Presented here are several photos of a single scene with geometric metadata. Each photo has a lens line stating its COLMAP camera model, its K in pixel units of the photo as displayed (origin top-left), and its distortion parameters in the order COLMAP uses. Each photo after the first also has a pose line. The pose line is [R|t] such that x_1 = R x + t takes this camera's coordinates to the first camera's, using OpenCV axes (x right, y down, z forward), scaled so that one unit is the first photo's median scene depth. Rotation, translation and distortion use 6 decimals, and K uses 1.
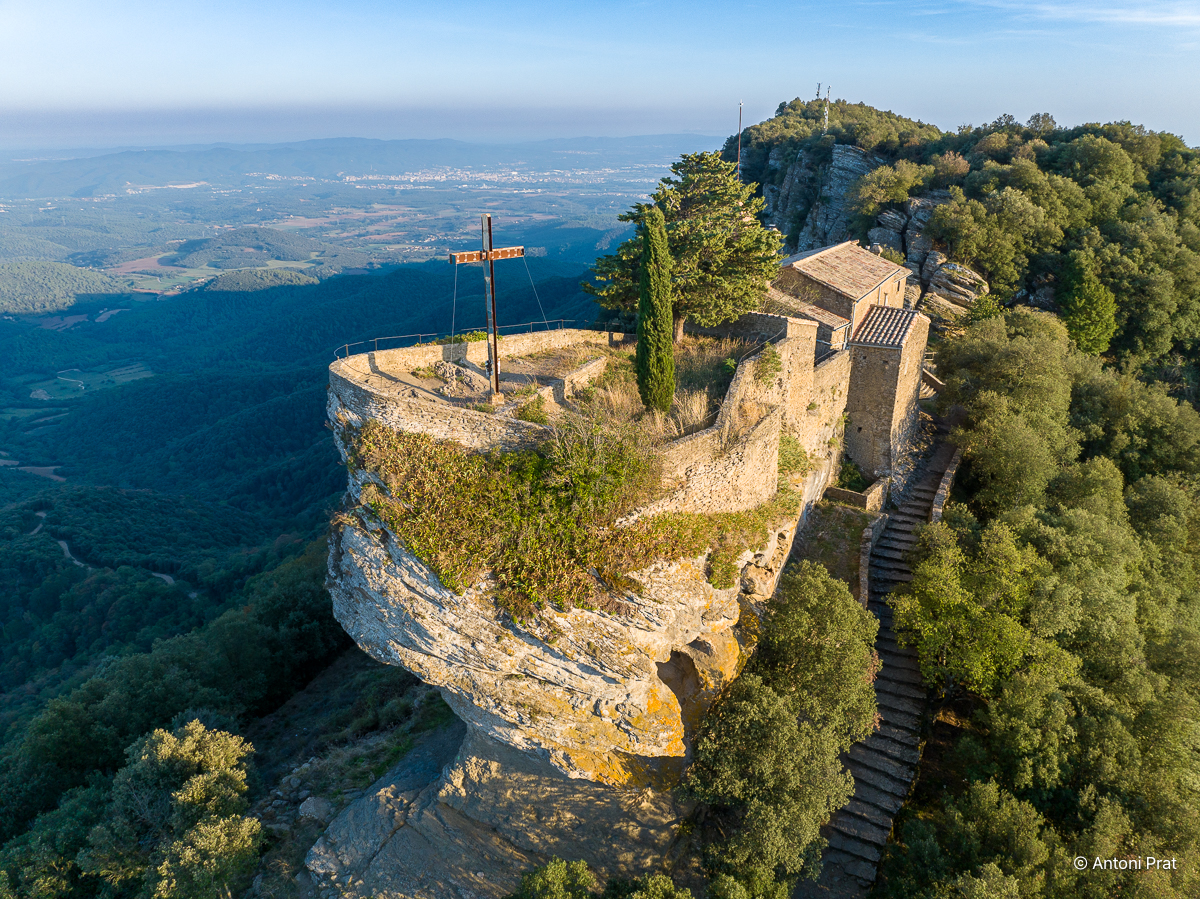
lens RADIAL K [[846.7, 0, 600.4], [0, 846.7, 445.2], [0, 0, 1]] dist [-0.039748, 0.006170]
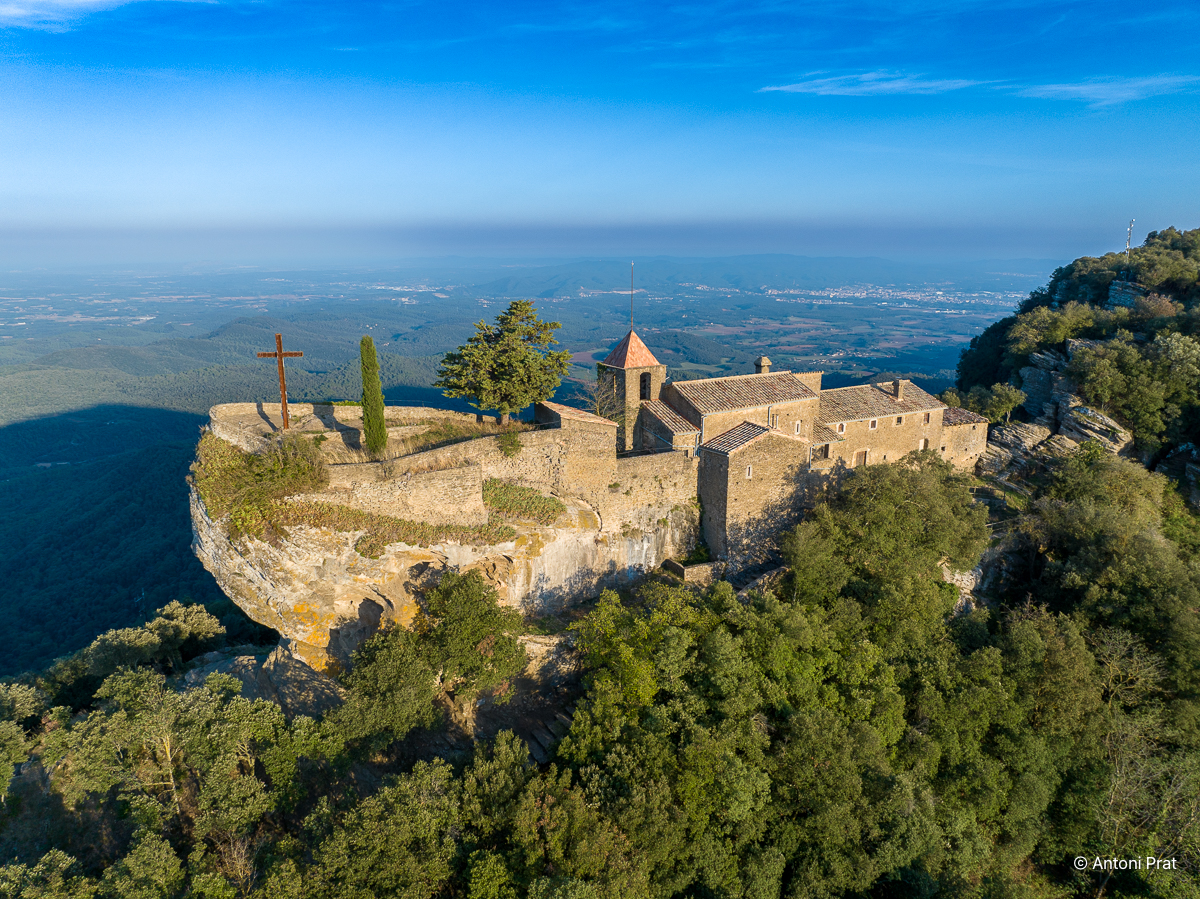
lens RADIAL K [[846.7, 0, 600.3], [0, 846.7, 447.3], [0, 0, 1]] dist [-0.039748, 0.006170]
pose [[0.888167, 0.112704, -0.445486, 0.362673], [-0.167880, 0.982026, -0.086260, 0.006049], [0.427757, 0.151401, 0.891124, -0.093009]]
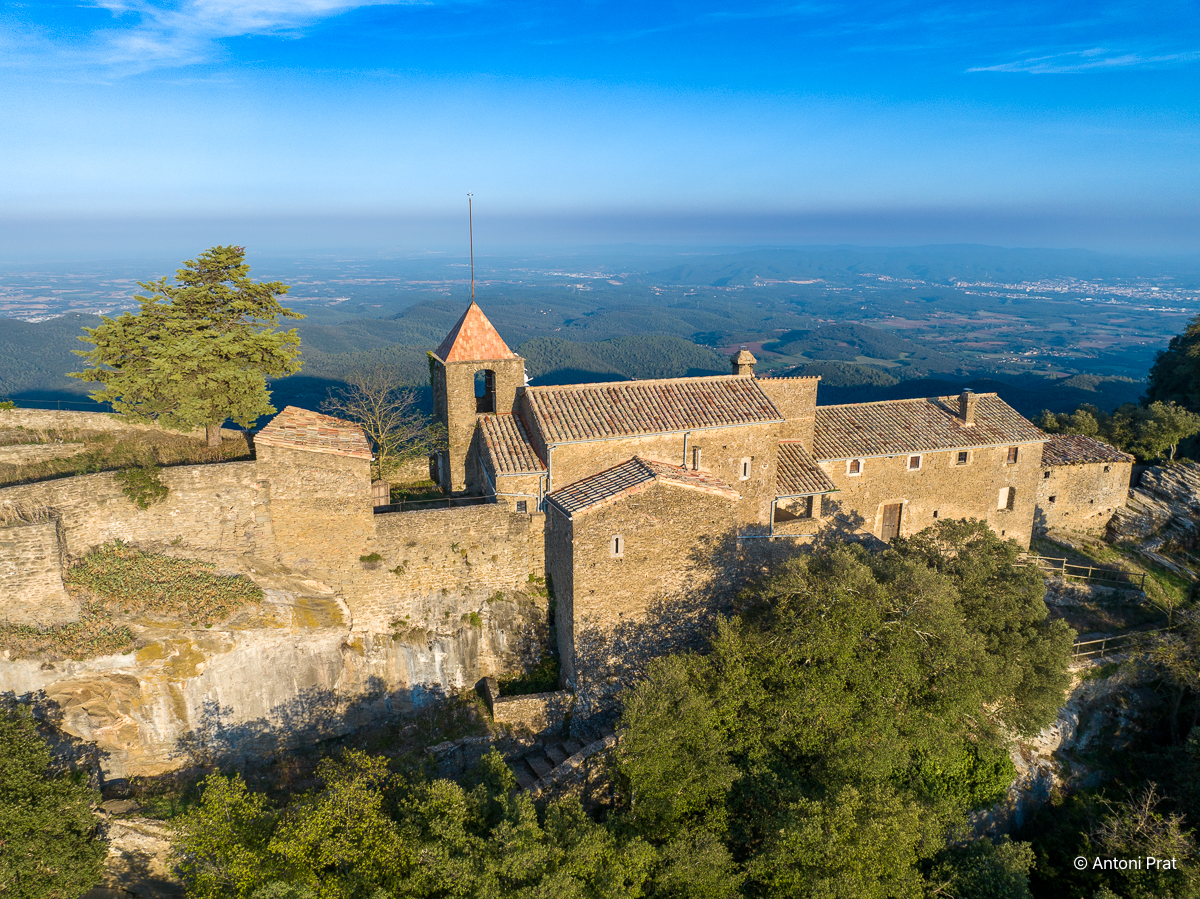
lens RADIAL K [[846.7, 0, 601.2], [0, 846.7, 446.2], [0, 0, 1]] dist [-0.039748, 0.006170]
pose [[0.777831, 0.160591, -0.607609, 0.393211], [-0.228595, 0.972874, -0.035505, -0.075494], [0.585426, 0.166513, 0.793442, 0.211043]]
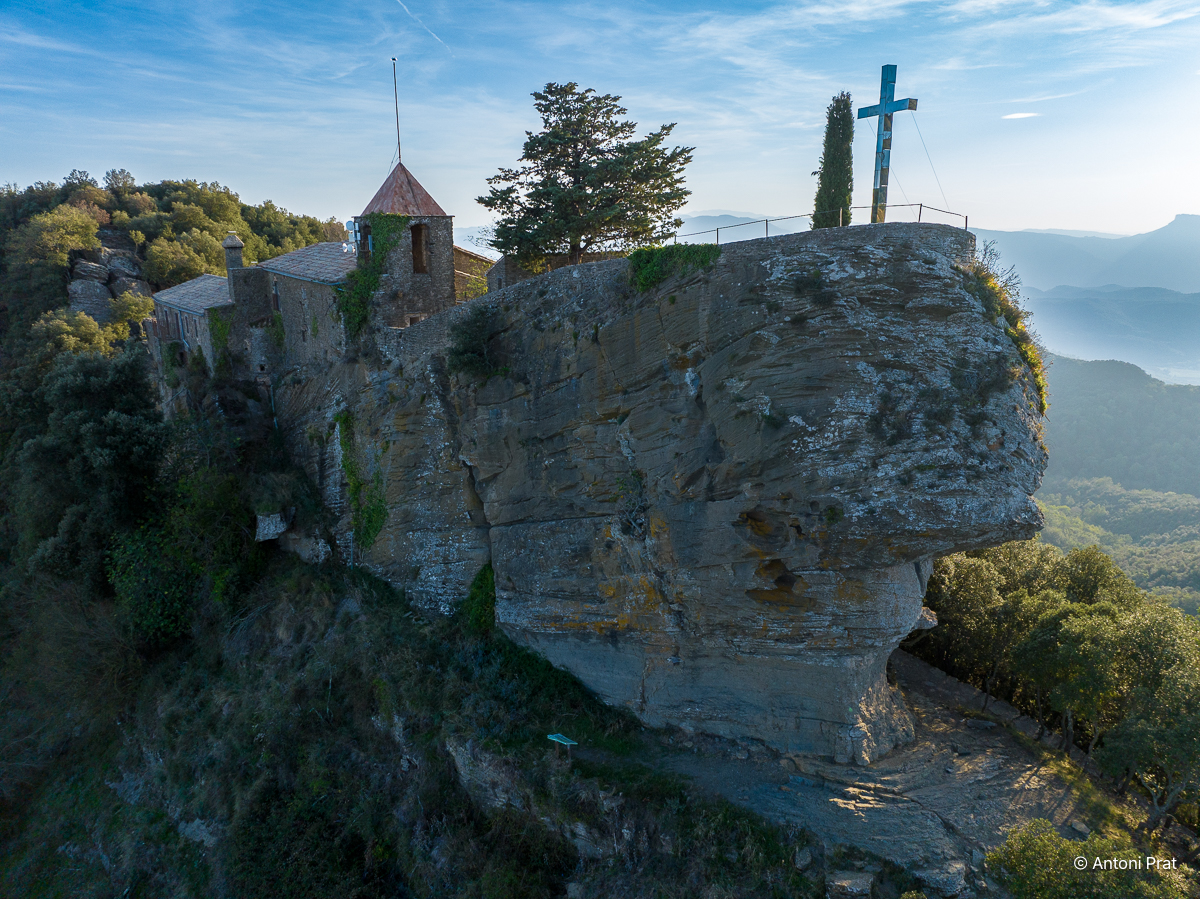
lens RADIAL K [[846.7, 0, 605.1], [0, 846.7, 444.1], [0, 0, 1]] dist [-0.039748, 0.006170]
pose [[0.342196, -0.231525, 0.910658, -0.320667], [0.335415, 0.935415, 0.111781, -0.020373], [-0.877724, 0.267197, 0.397752, 0.265661]]
